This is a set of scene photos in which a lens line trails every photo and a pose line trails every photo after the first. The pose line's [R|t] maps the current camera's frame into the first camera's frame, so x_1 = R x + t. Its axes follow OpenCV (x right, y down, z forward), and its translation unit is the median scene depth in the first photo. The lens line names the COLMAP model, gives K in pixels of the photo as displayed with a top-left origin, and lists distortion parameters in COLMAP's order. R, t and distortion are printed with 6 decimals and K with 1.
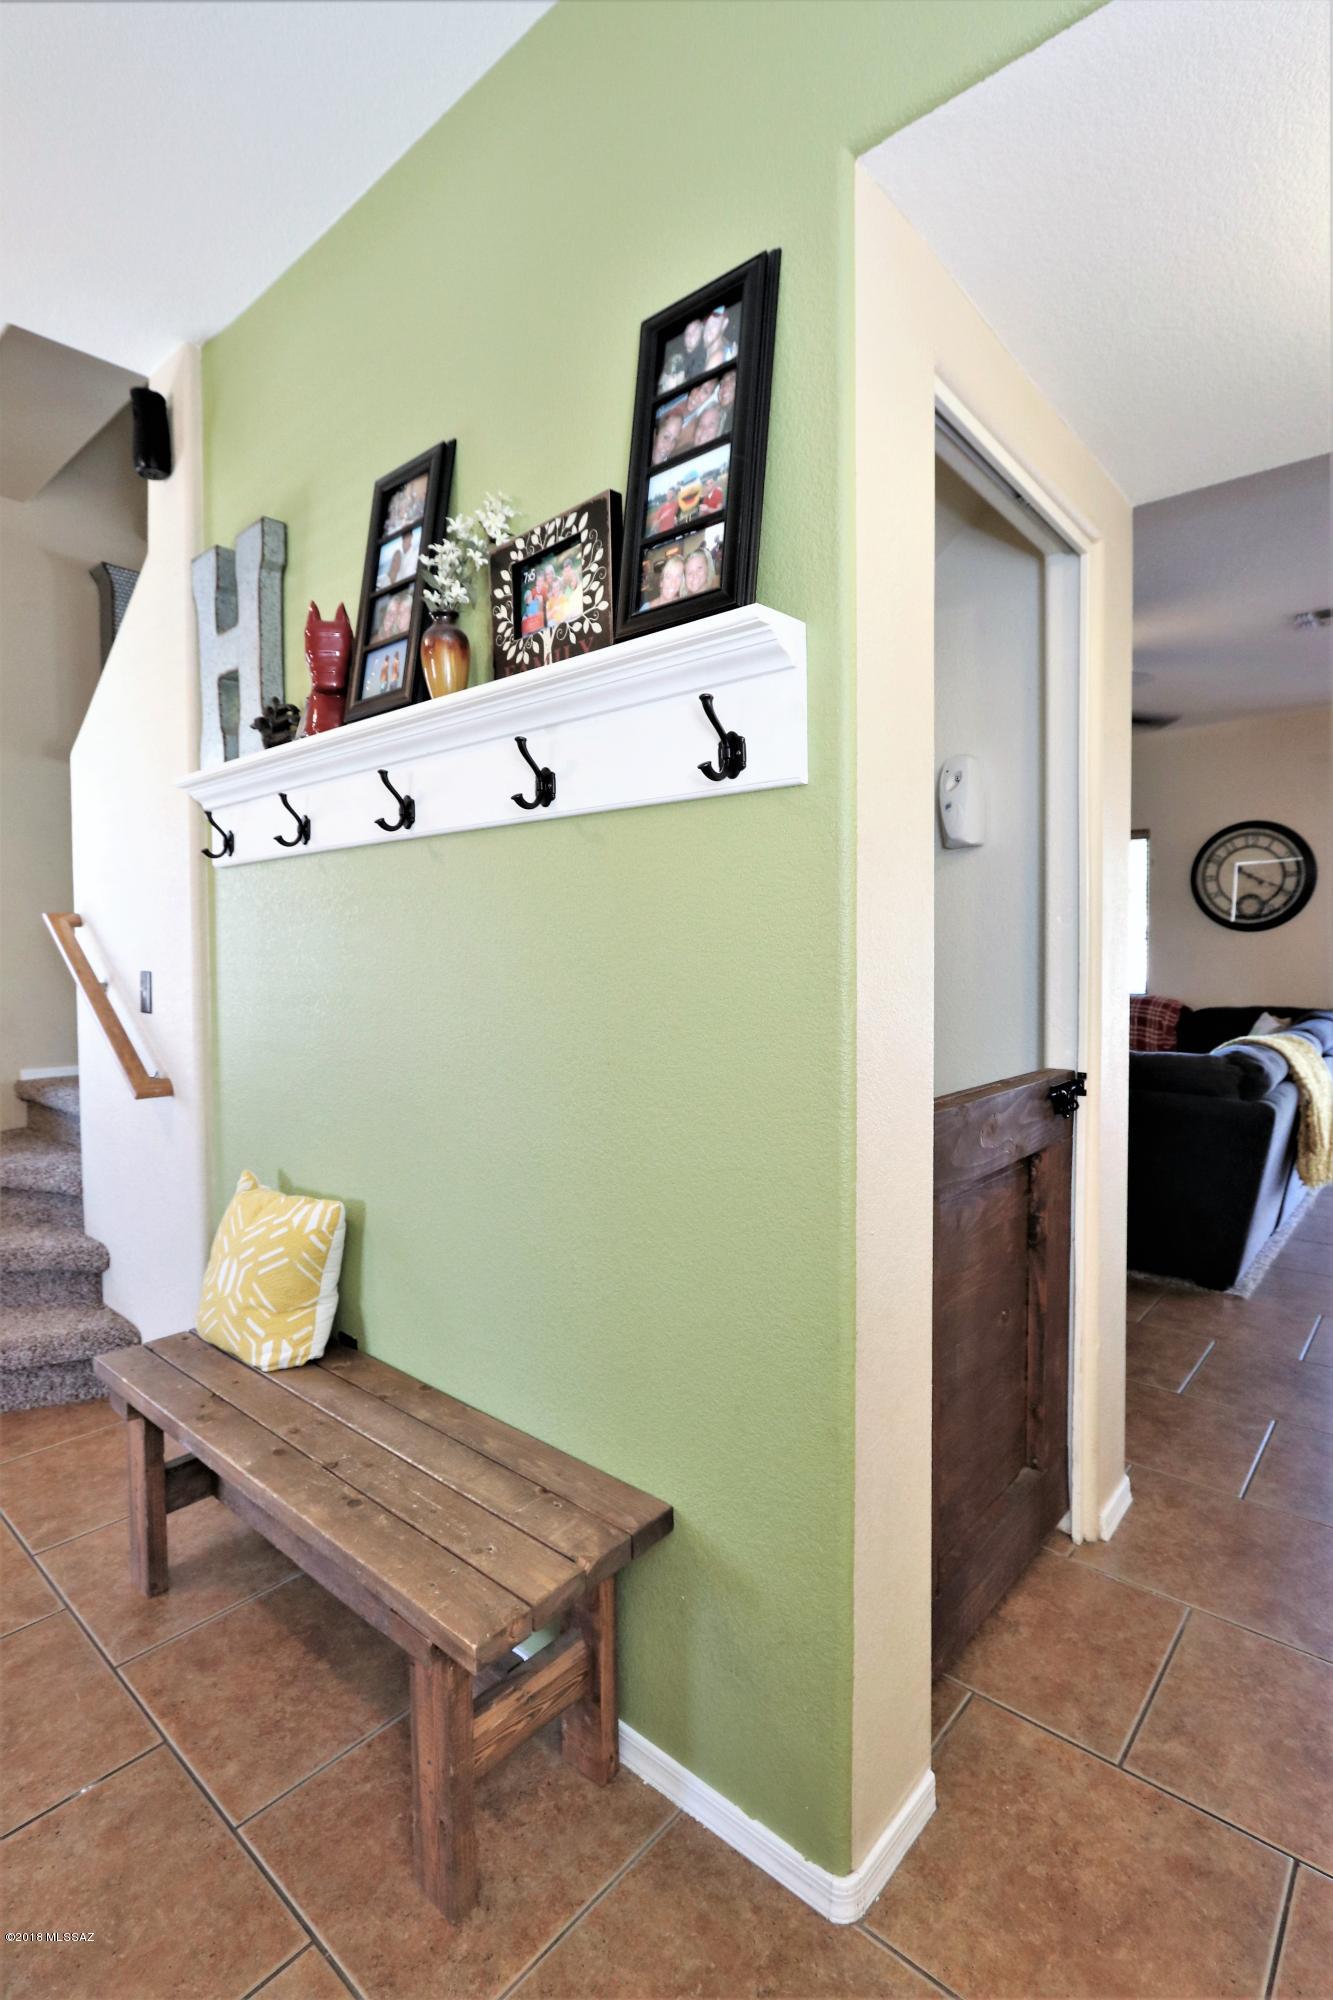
lens RADIAL K [[928.8, 0, 714.4], [0, 928.8, 972.5], [0, 0, 1]] dist [-0.020741, 0.003573]
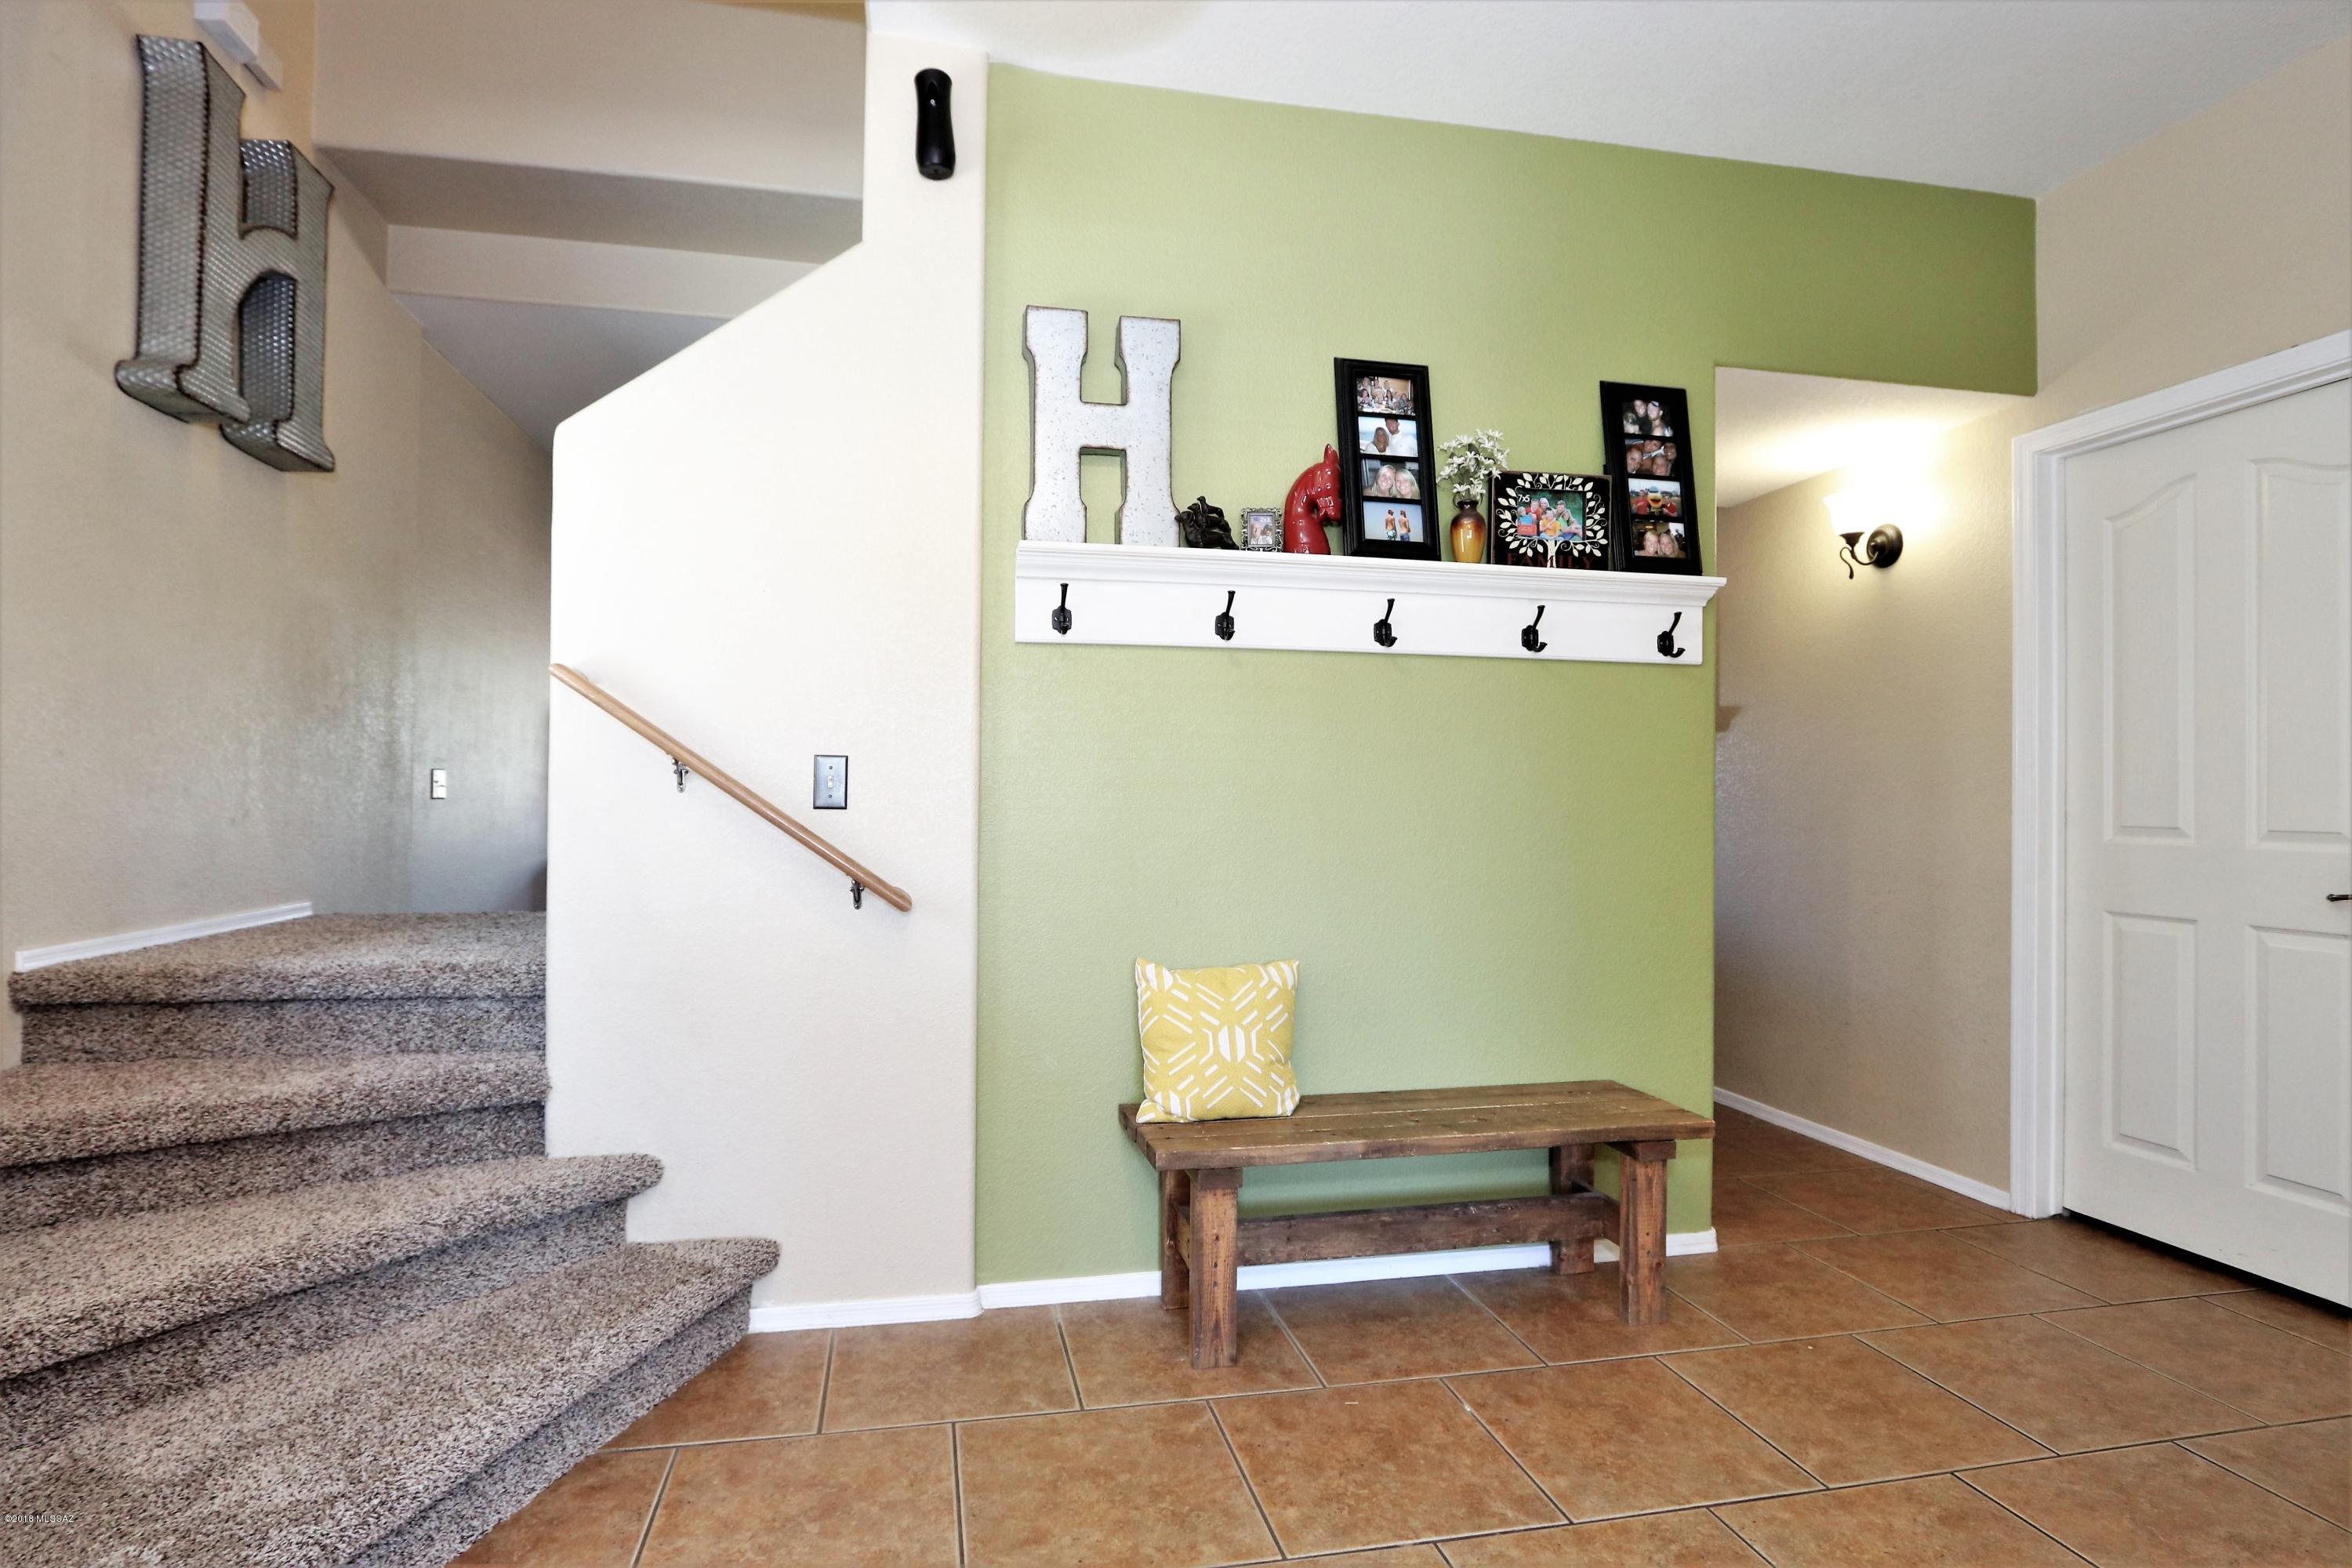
lens RADIAL K [[1092.3, 0, 1144.3], [0, 1092.3, 778.4], [0, 0, 1]] dist [-0.020741, 0.003573]
pose [[0.641658, 0.019429, 0.766745, -2.053655], [0.007568, 0.999470, -0.031659, 0.086772], [-0.766954, 0.026117, 0.641171, 0.361828]]
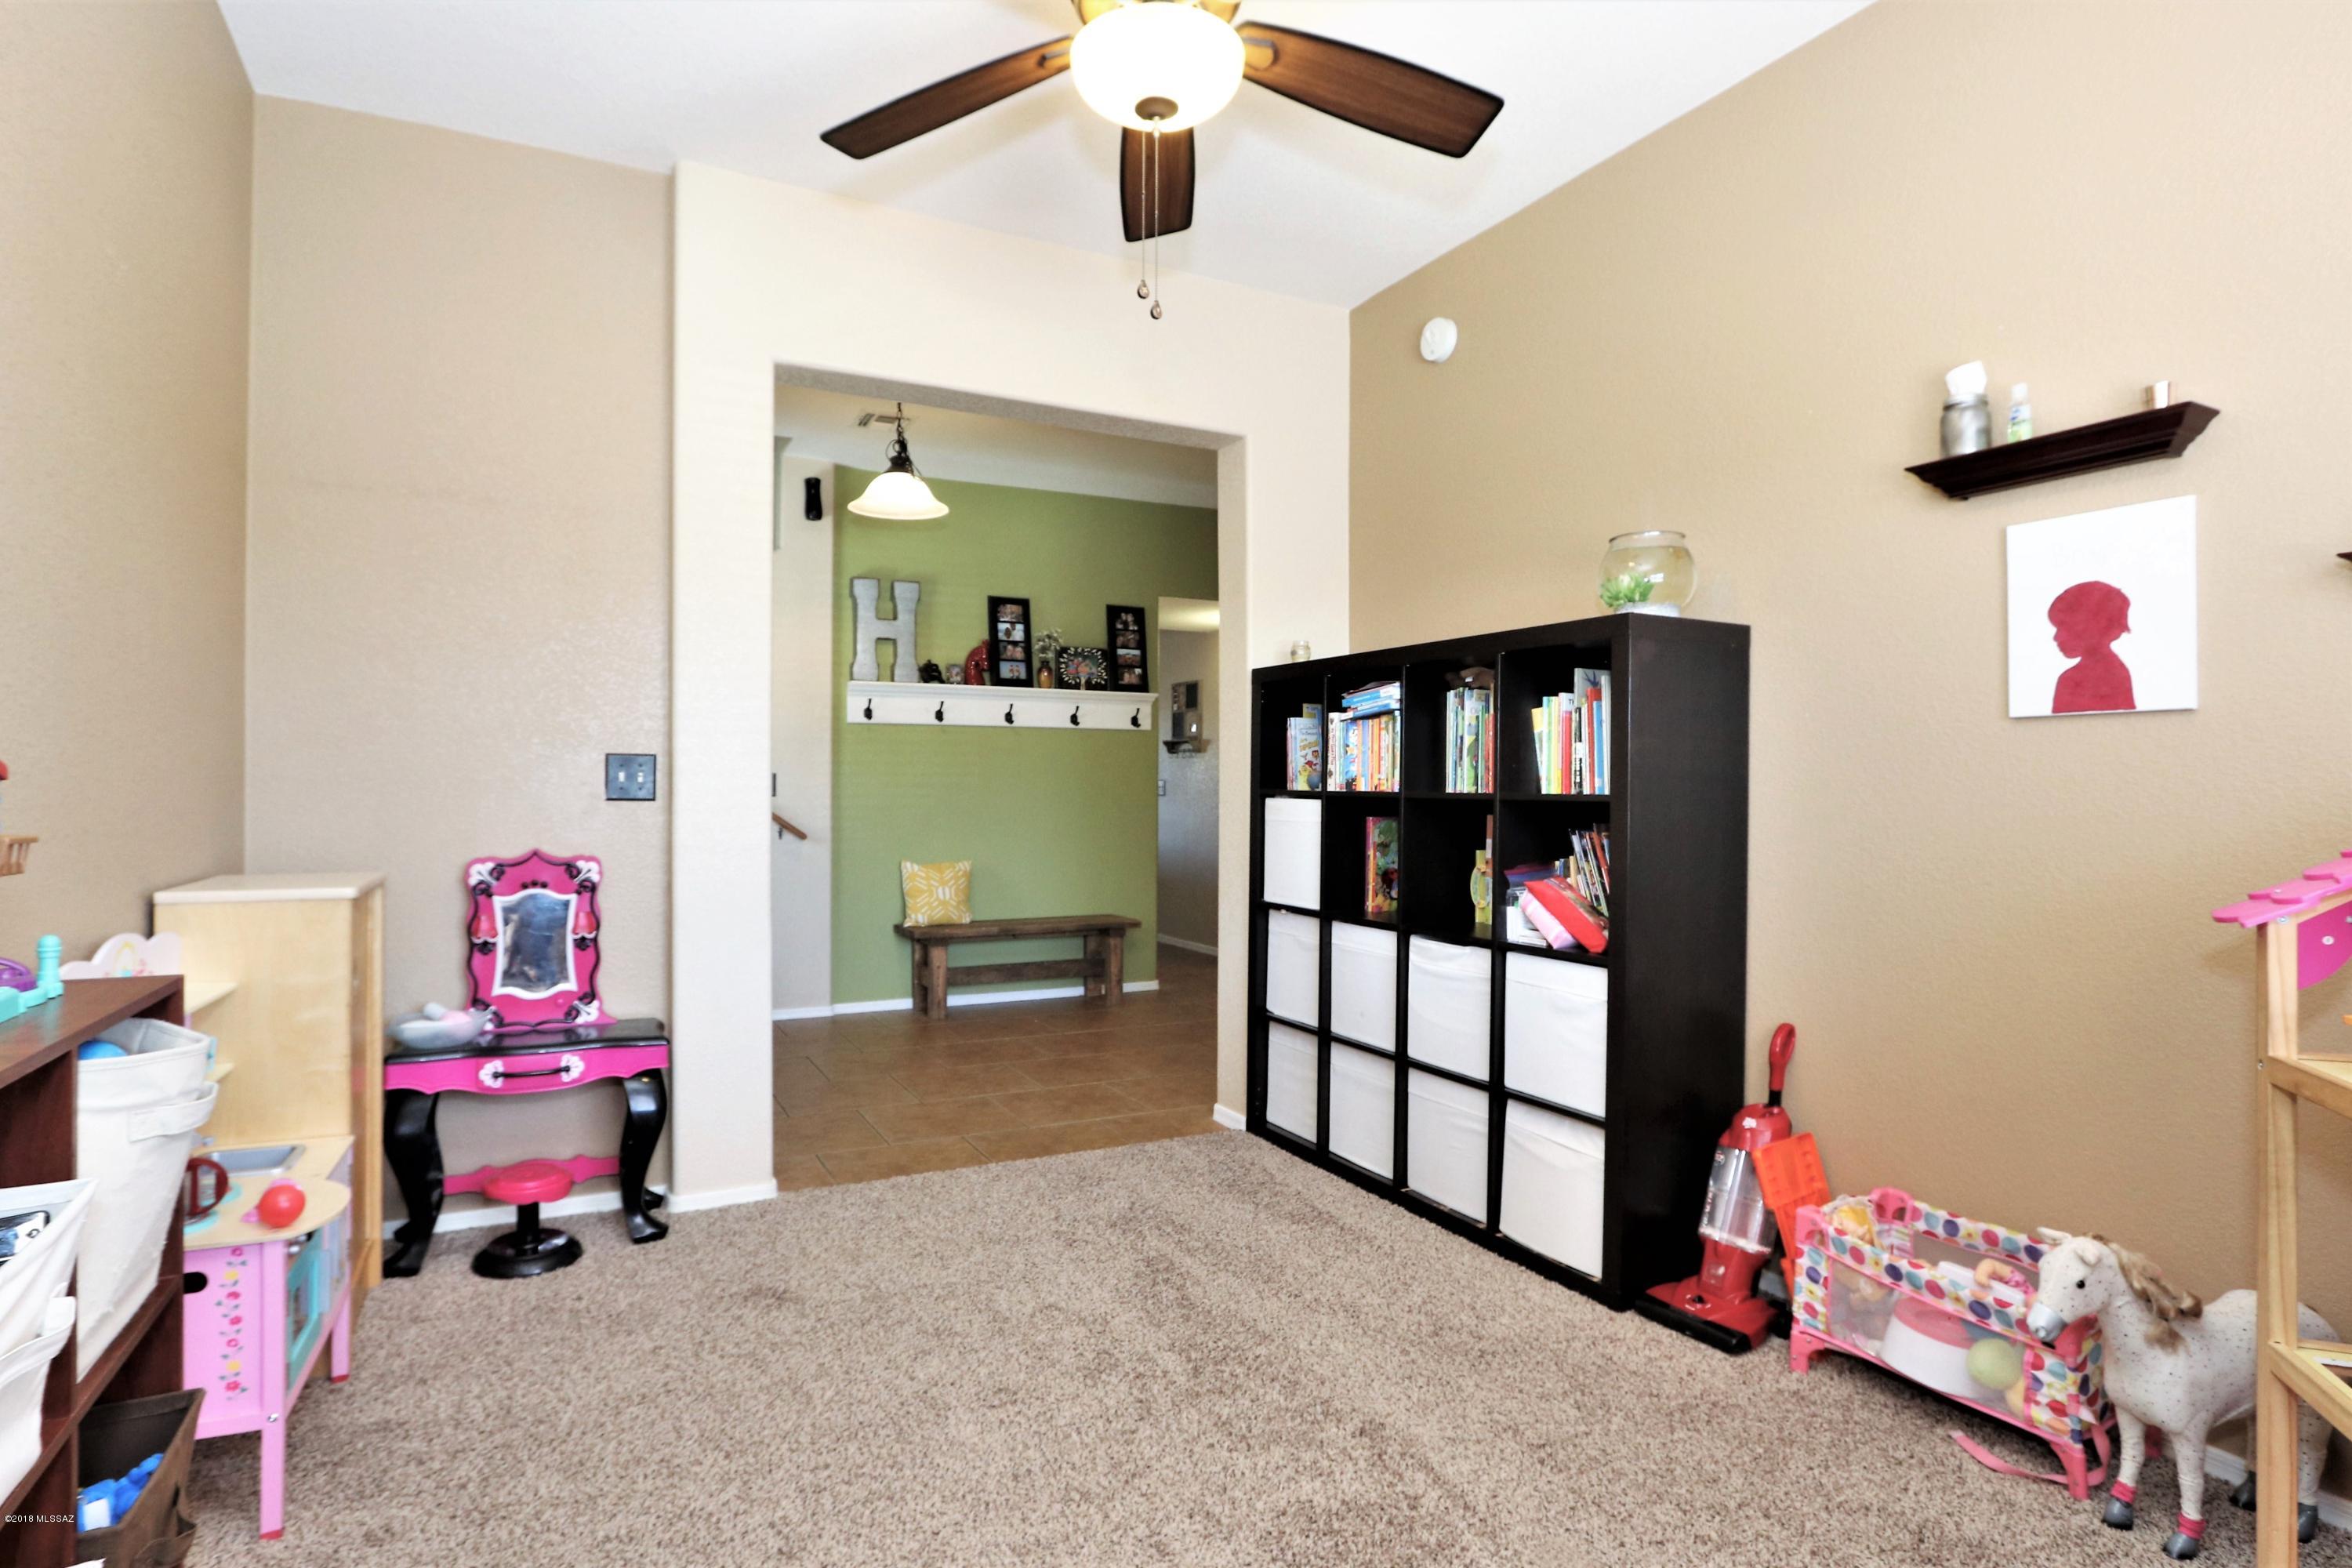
lens RADIAL K [[1124.5, 0, 1141.6], [0, 1124.5, 779.7], [0, 0, 1]] dist [-0.017338, 0.001142]
pose [[0.406073, 0.009332, 0.913793, -4.114337], [0.016672, 0.999706, -0.017618, 0.109536], [-0.913689, 0.022389, 0.405798, -0.978407]]
